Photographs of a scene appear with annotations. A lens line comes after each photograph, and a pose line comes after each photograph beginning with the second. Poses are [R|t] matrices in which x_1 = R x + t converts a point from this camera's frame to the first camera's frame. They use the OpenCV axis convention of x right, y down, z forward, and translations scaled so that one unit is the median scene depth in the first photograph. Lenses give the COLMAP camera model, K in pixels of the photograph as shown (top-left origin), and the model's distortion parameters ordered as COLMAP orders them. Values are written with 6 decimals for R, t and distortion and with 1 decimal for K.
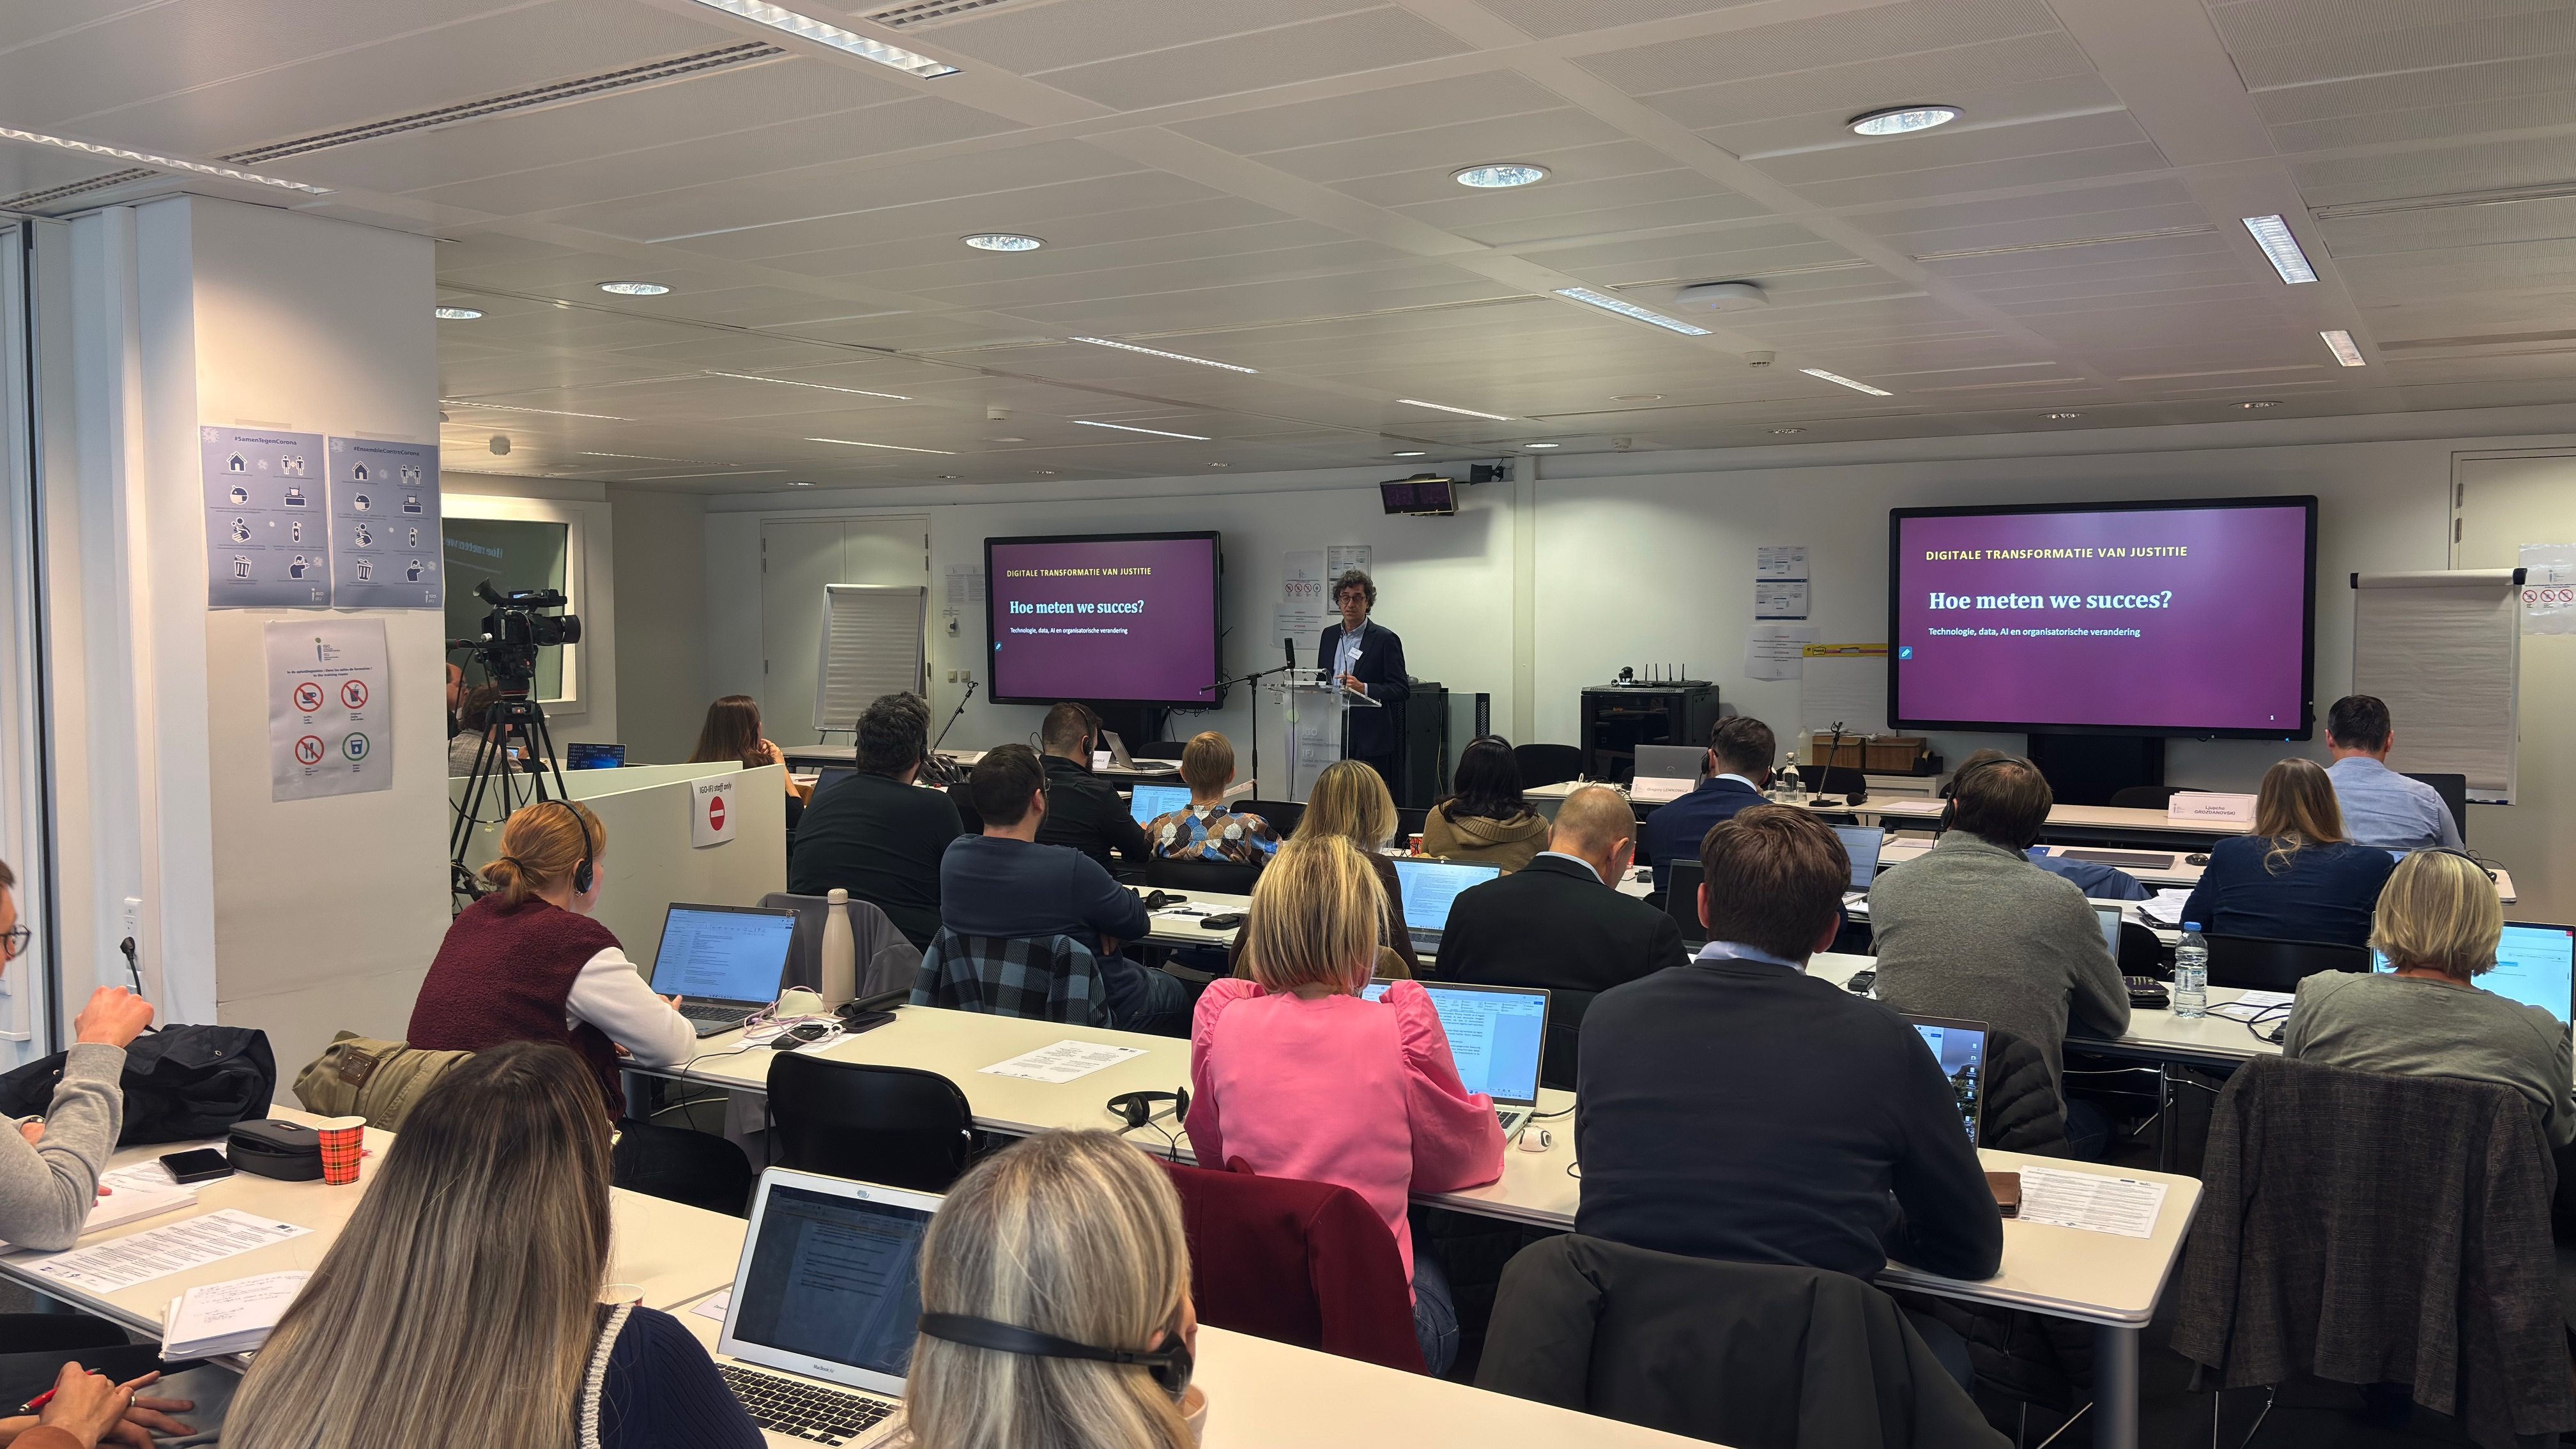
lens RADIAL K [[1997.7, 0, 1288.0], [0, 1997.7, 724.5], [0, 0, 1]] dist [0.189900, -0.533373]
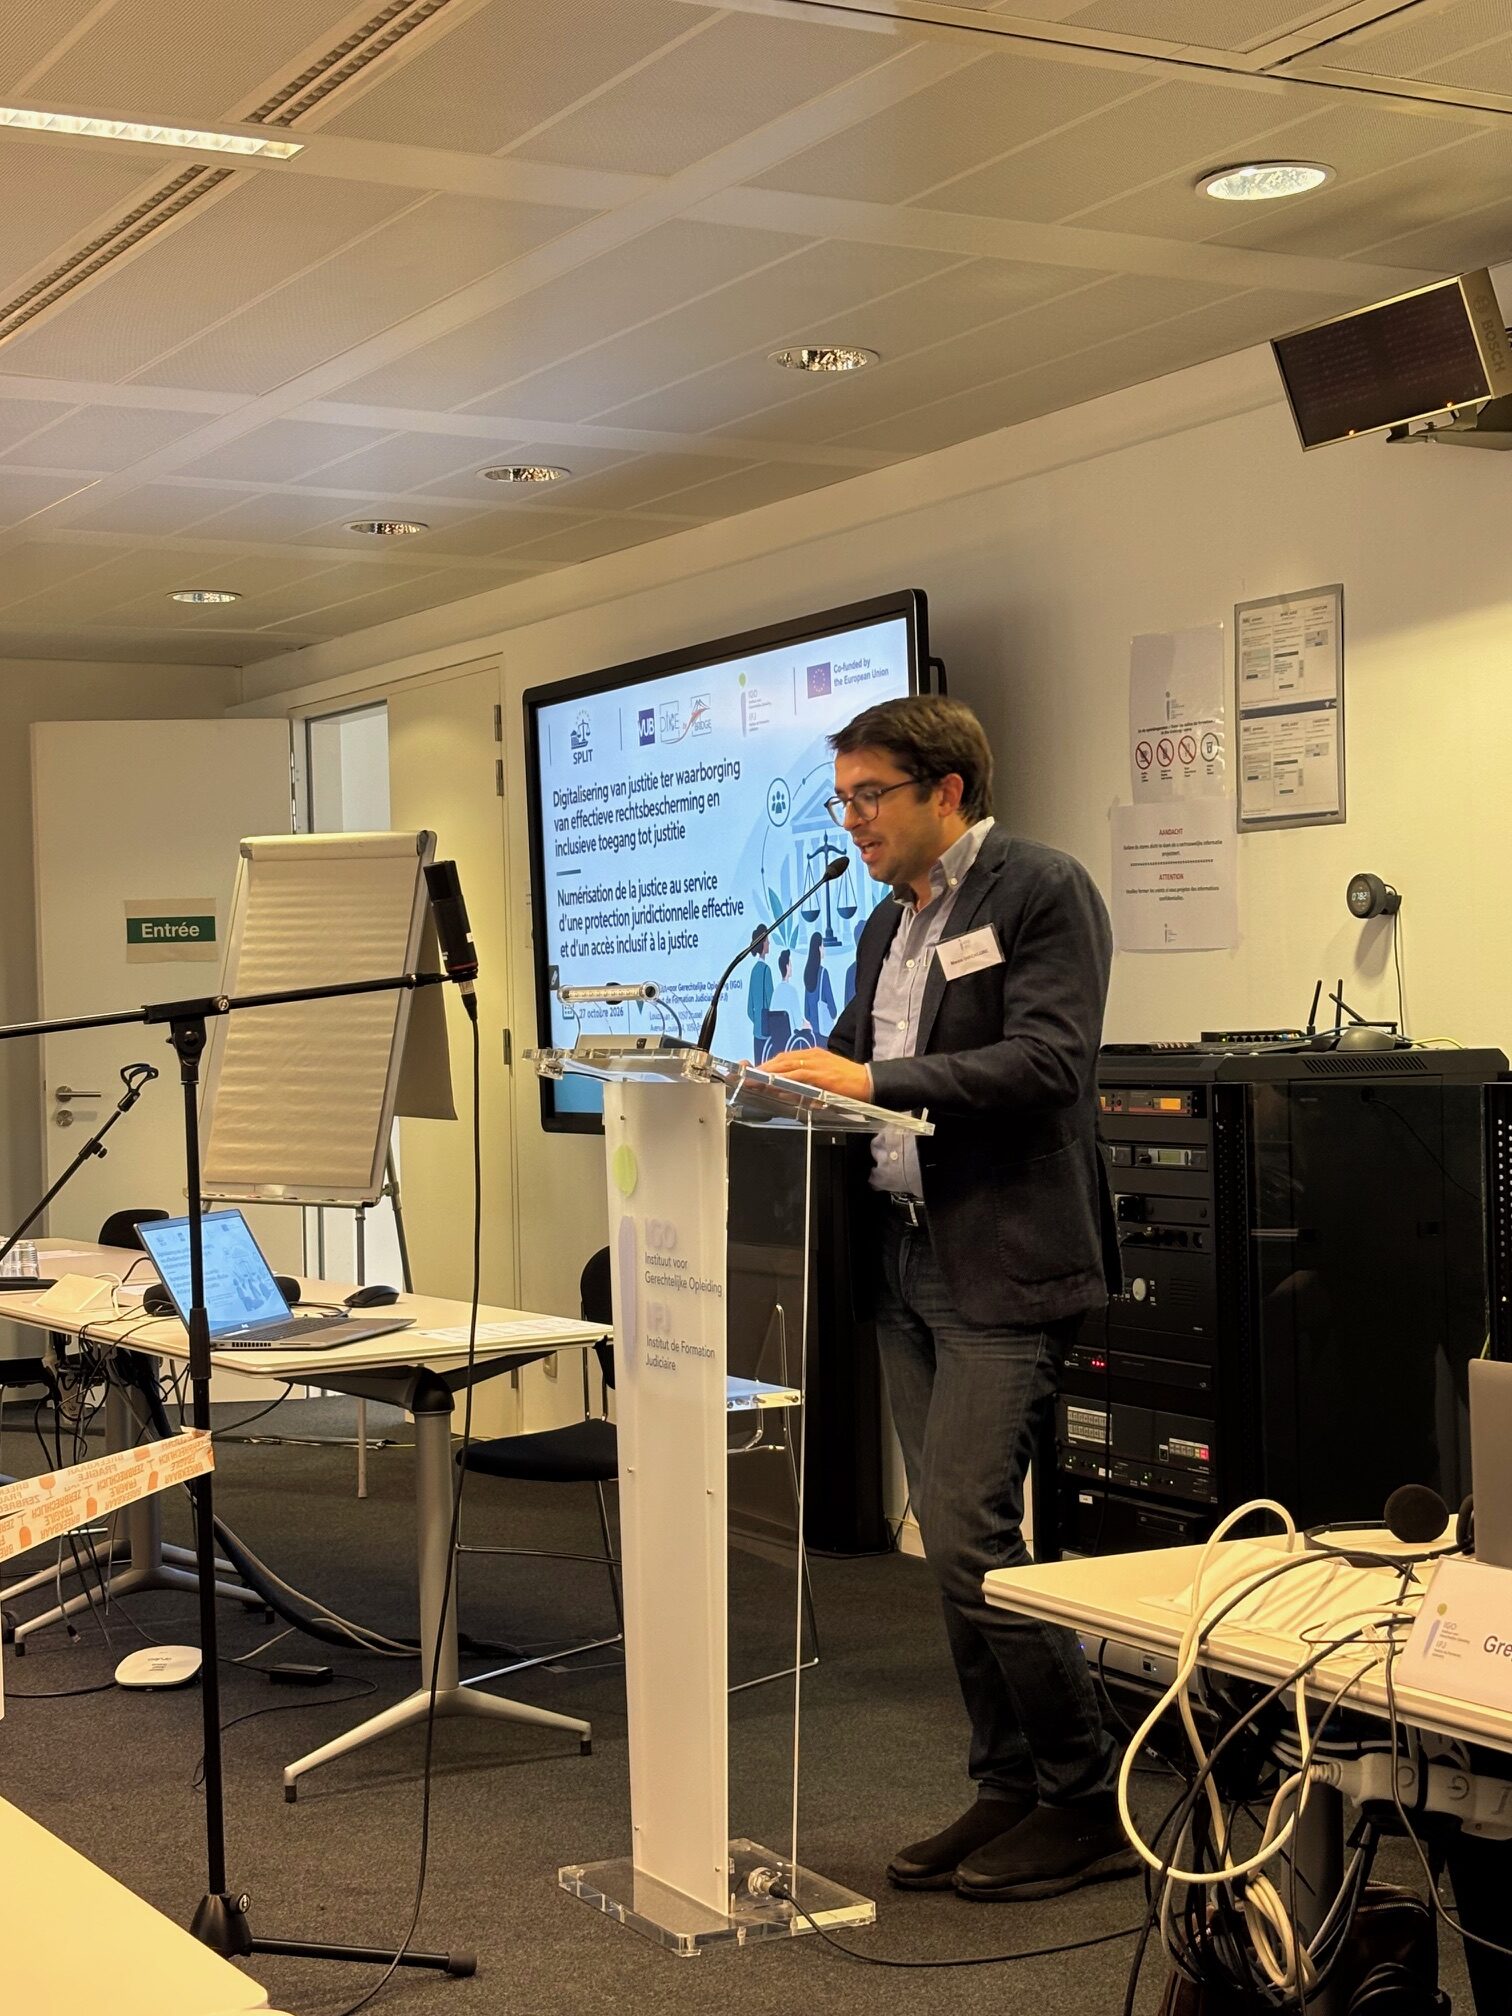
lens RADIAL K [[3134.8, 0, 756.0], [0, 3134.8, 1008.0], [0, 0, 1]] dist [0.178454, -0.629502]
pose [[0.871823, -0.015597, -0.489573, 0.196705], [-0.012434, 0.998466, -0.053953, -0.002980], [0.489663, 0.053124, 0.870292, 0.580064]]
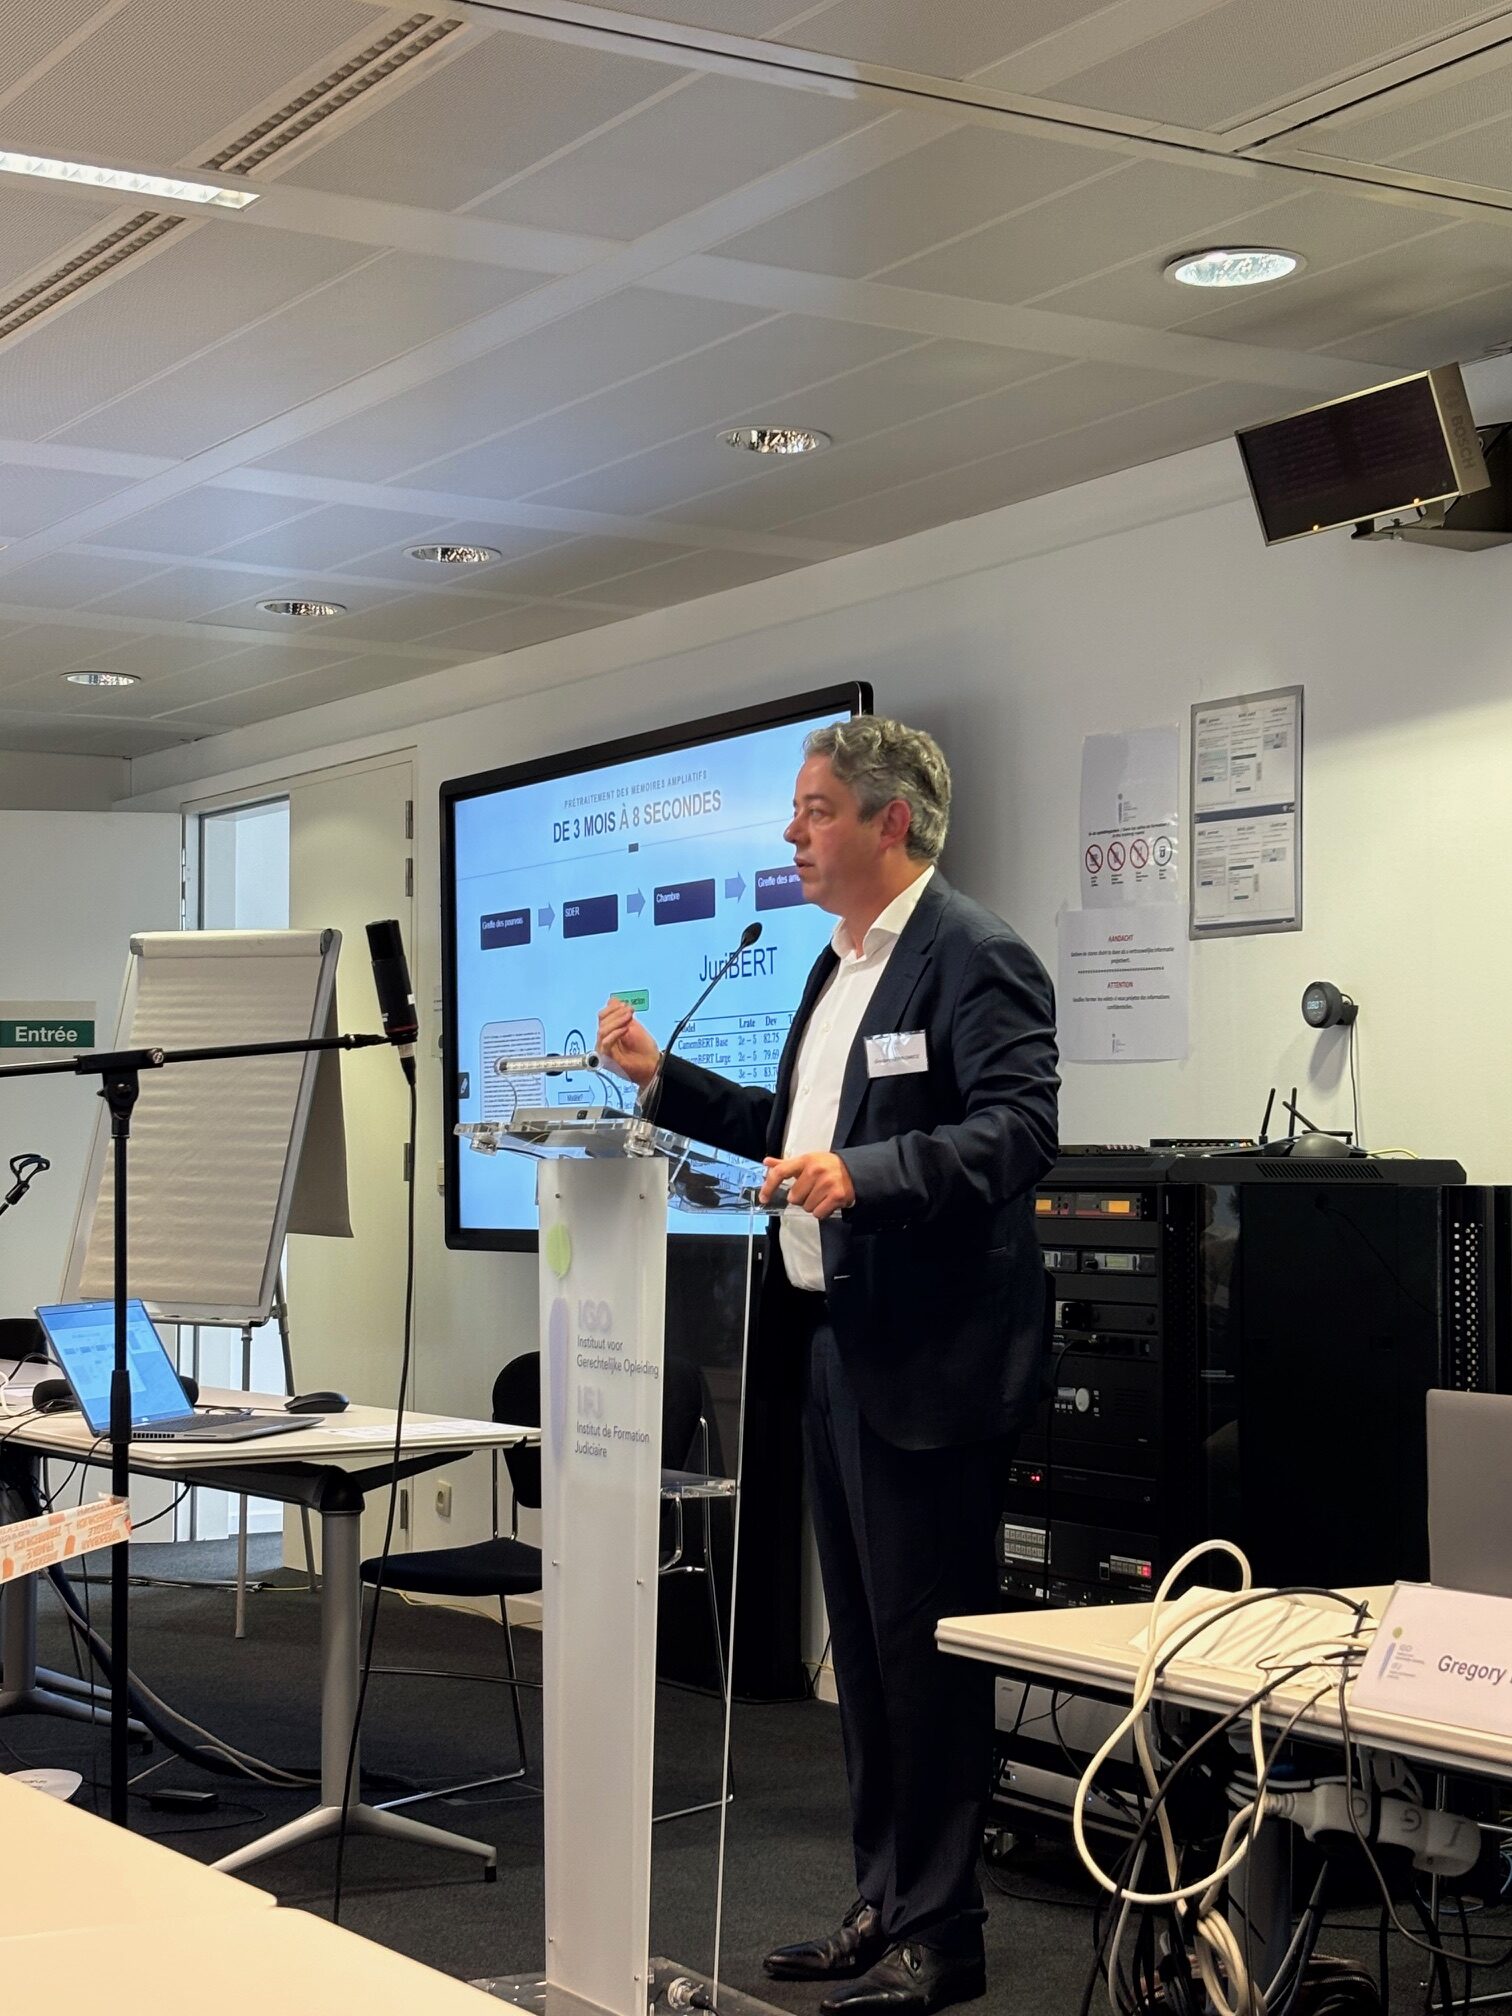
lens RADIAL K [[3420.5, 0, 756.0], [0, 3420.5, 1008.0], [0, 0, 1]] dist [0.150187, -0.268531]
pose [[0.887155, -0.015113, -0.461224, 0.202102], [-0.036948, 0.993929, -0.103637, 0.008433], [0.459990, 0.108984, 0.881211, 0.559106]]
